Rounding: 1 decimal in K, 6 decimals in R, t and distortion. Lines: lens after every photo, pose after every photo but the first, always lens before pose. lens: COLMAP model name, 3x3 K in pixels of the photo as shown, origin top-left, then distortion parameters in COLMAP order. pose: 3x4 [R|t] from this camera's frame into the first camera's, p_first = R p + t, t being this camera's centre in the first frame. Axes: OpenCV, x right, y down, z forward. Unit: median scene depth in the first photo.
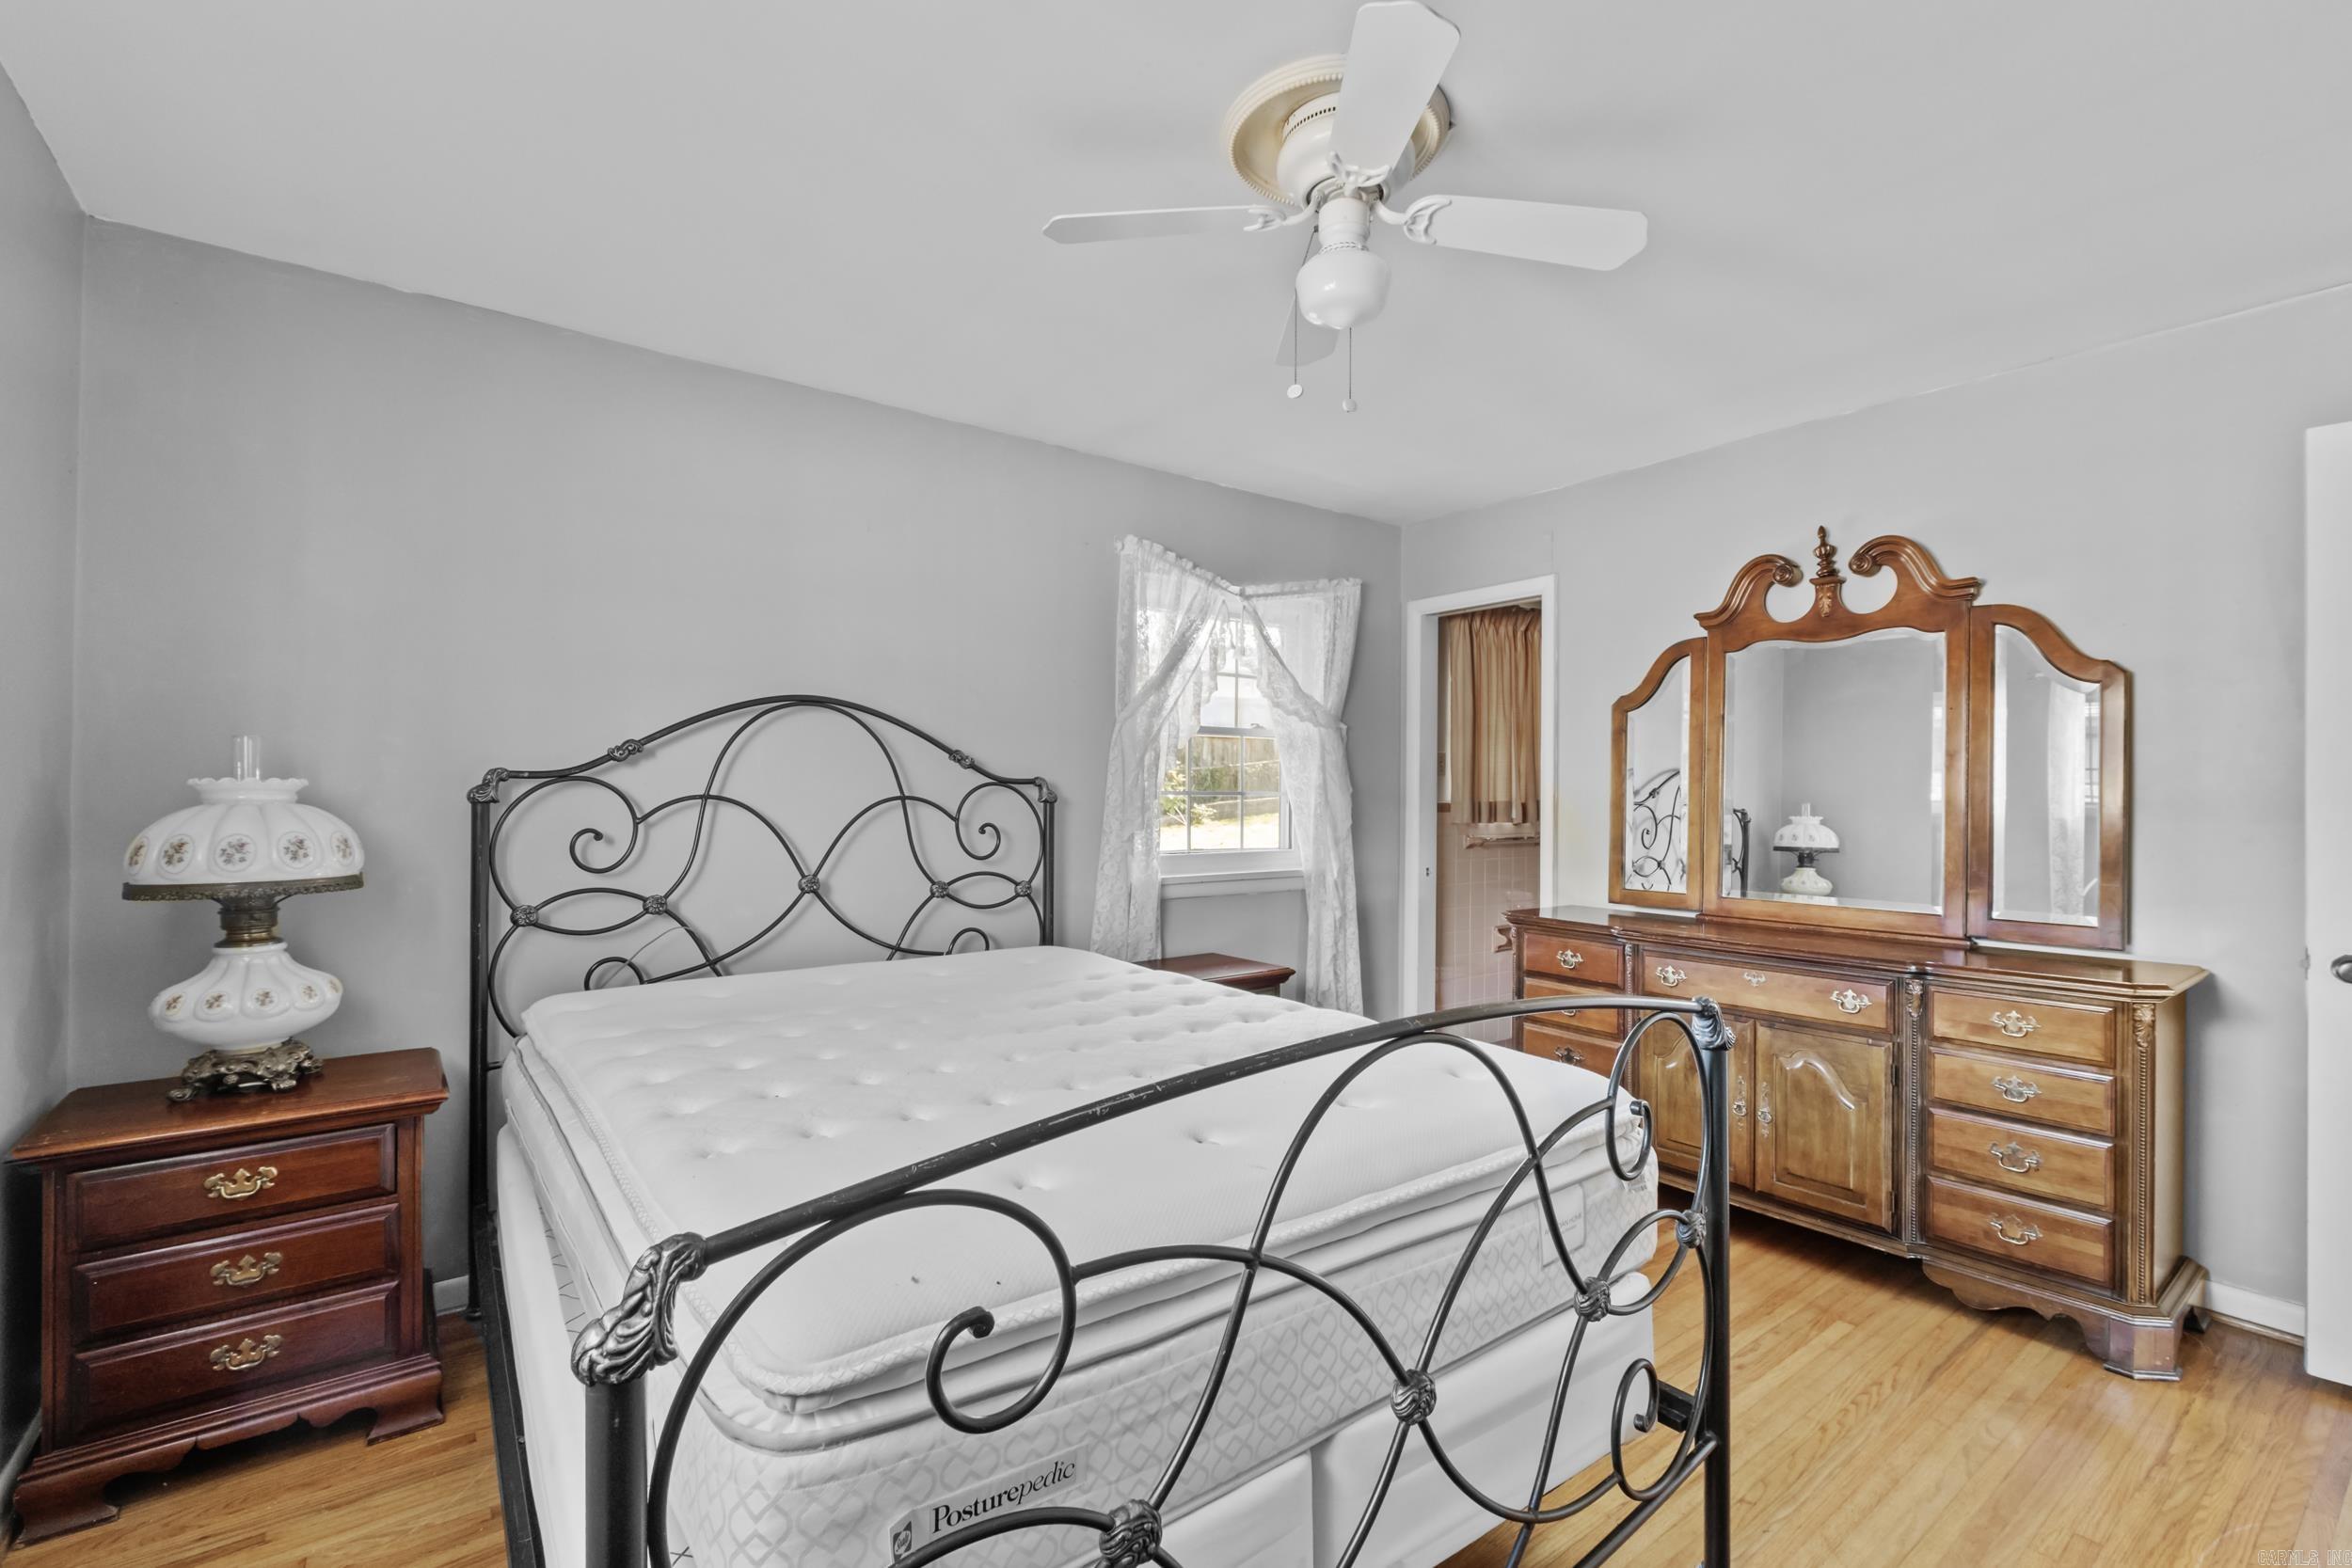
lens RADIAL K [[1029.4, 0, 1165.8], [0, 1029.4, 769.2], [0, 0, 1]] dist [-0.011922, -0.000503]
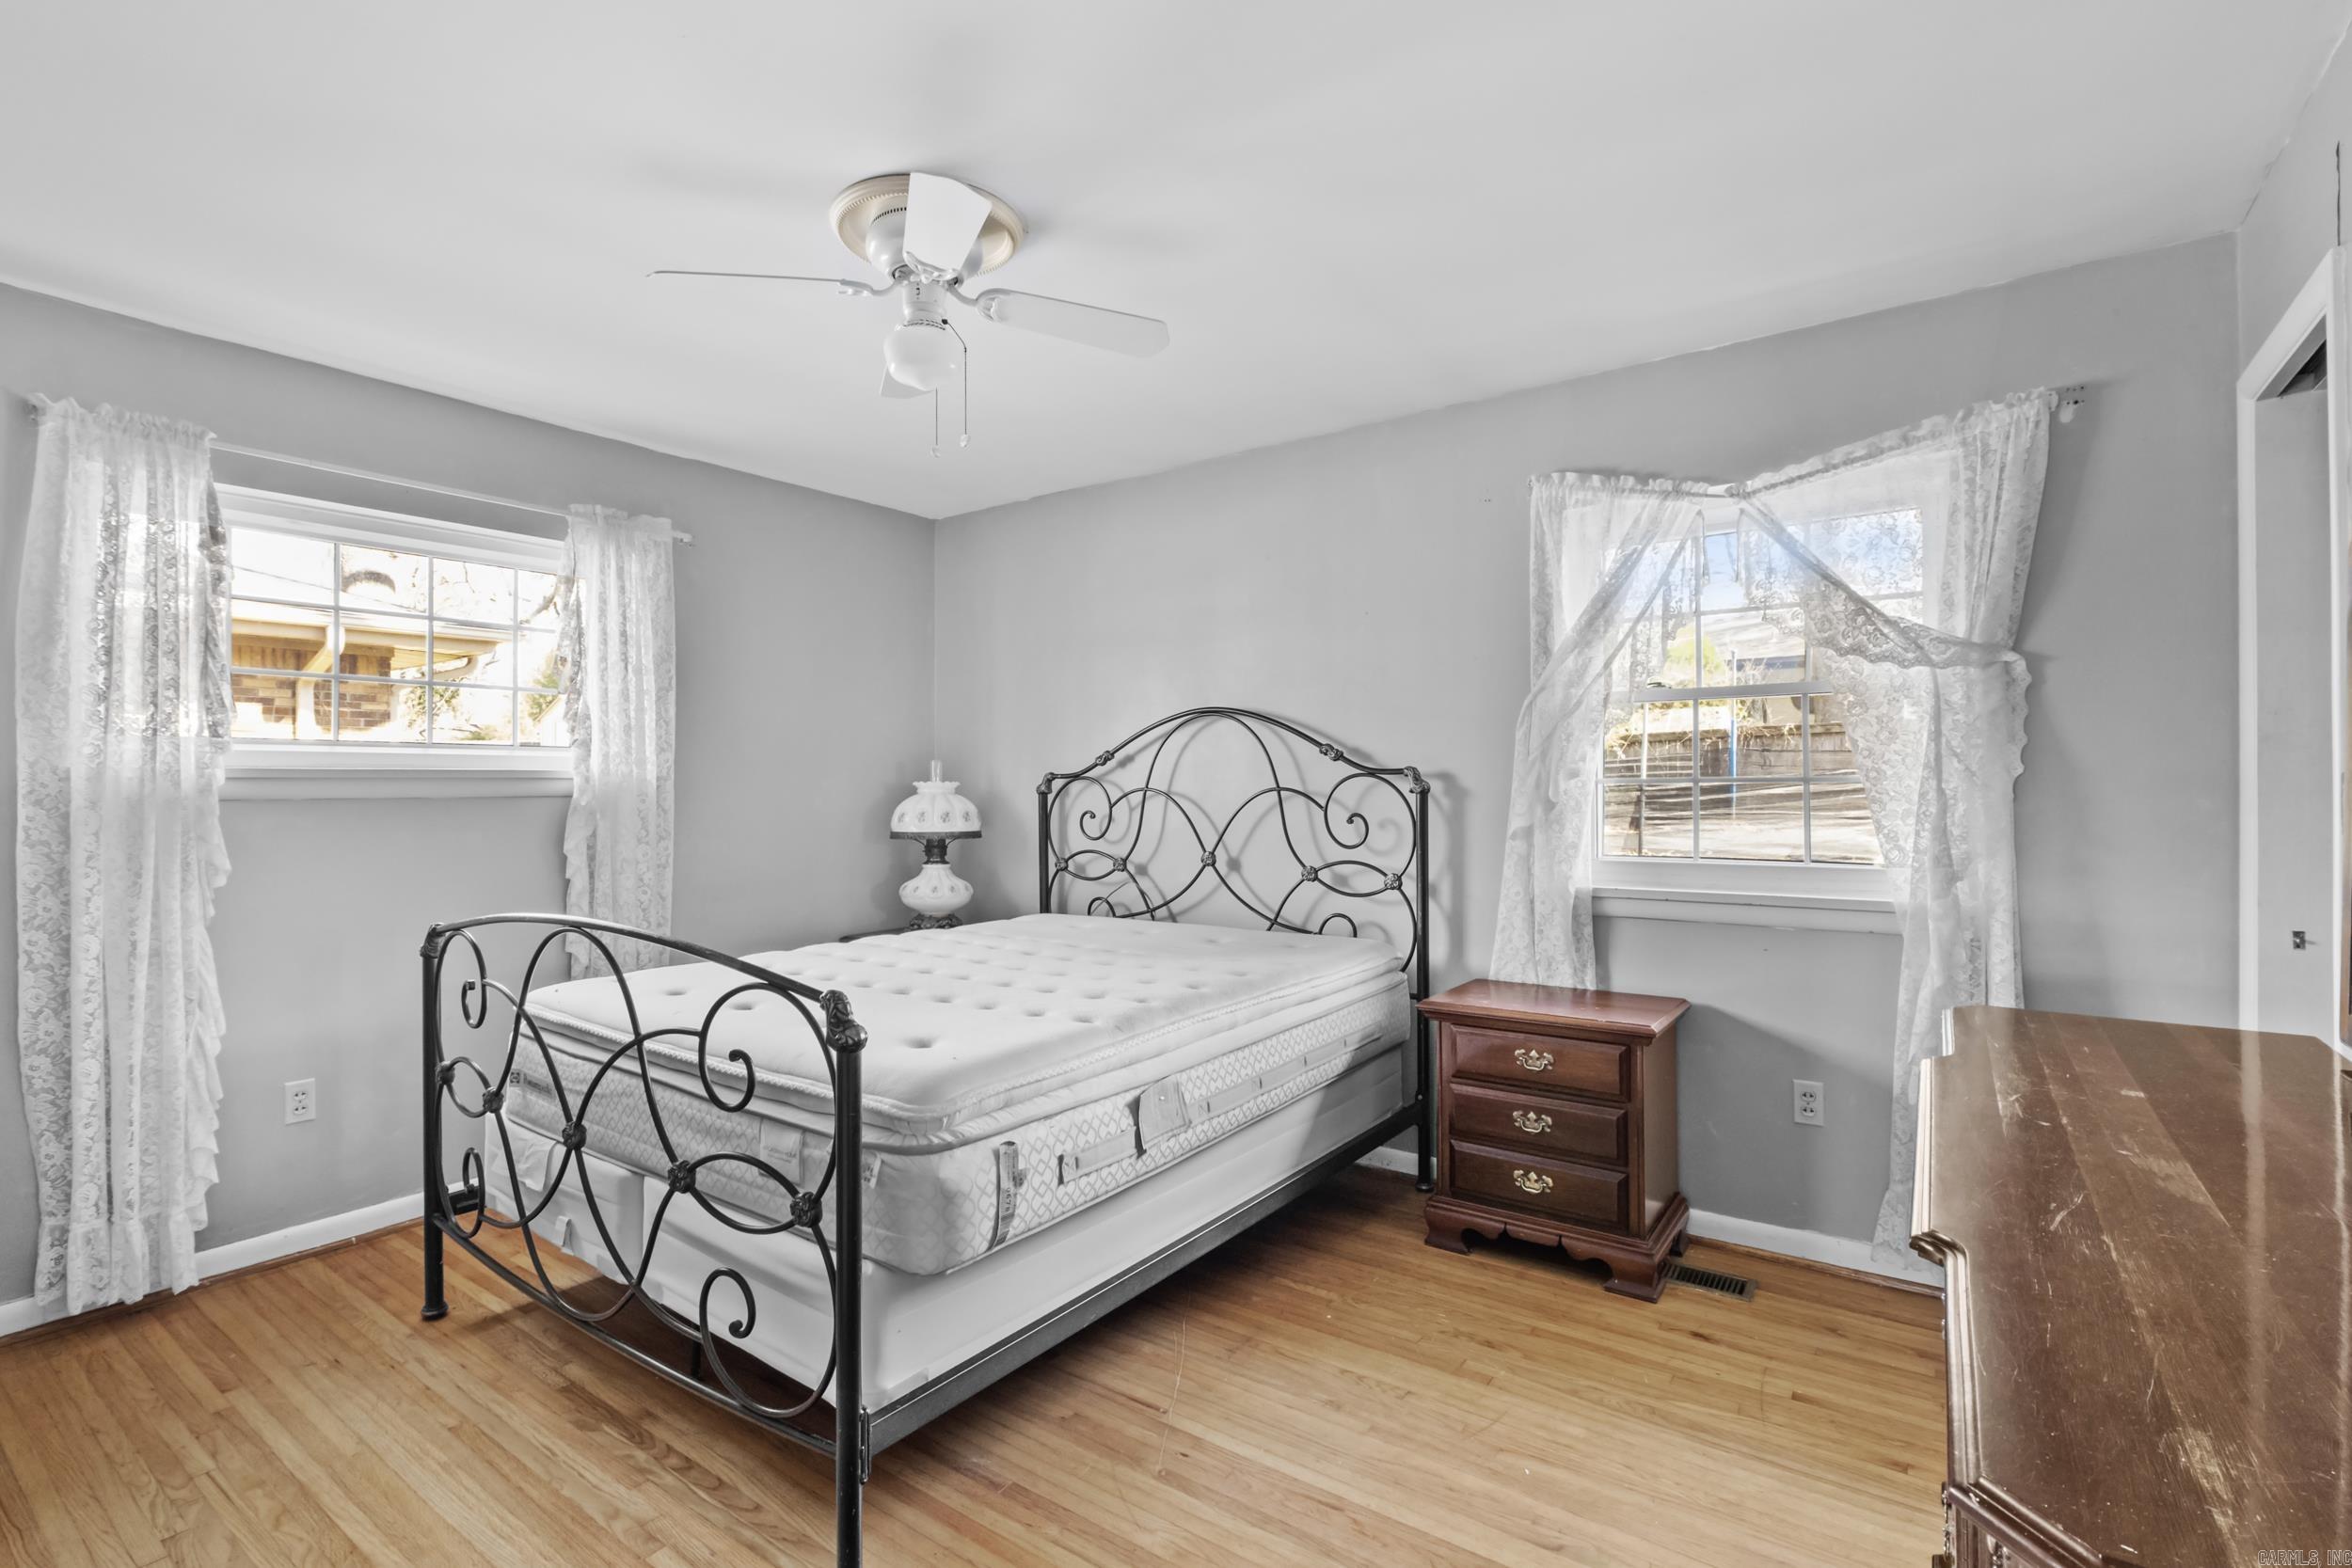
lens RADIAL K [[1042.6, 0, 1176.0], [0, 1042.6, 784.0], [0, 0, 1]] dist [-0.017221, -0.000153]
pose [[0.296043, -0.020477, -0.954955, 0.791701], [0.022072, 0.999650, -0.014593, 0.035517], [0.954919, -0.016758, 0.296392, 0.542247]]
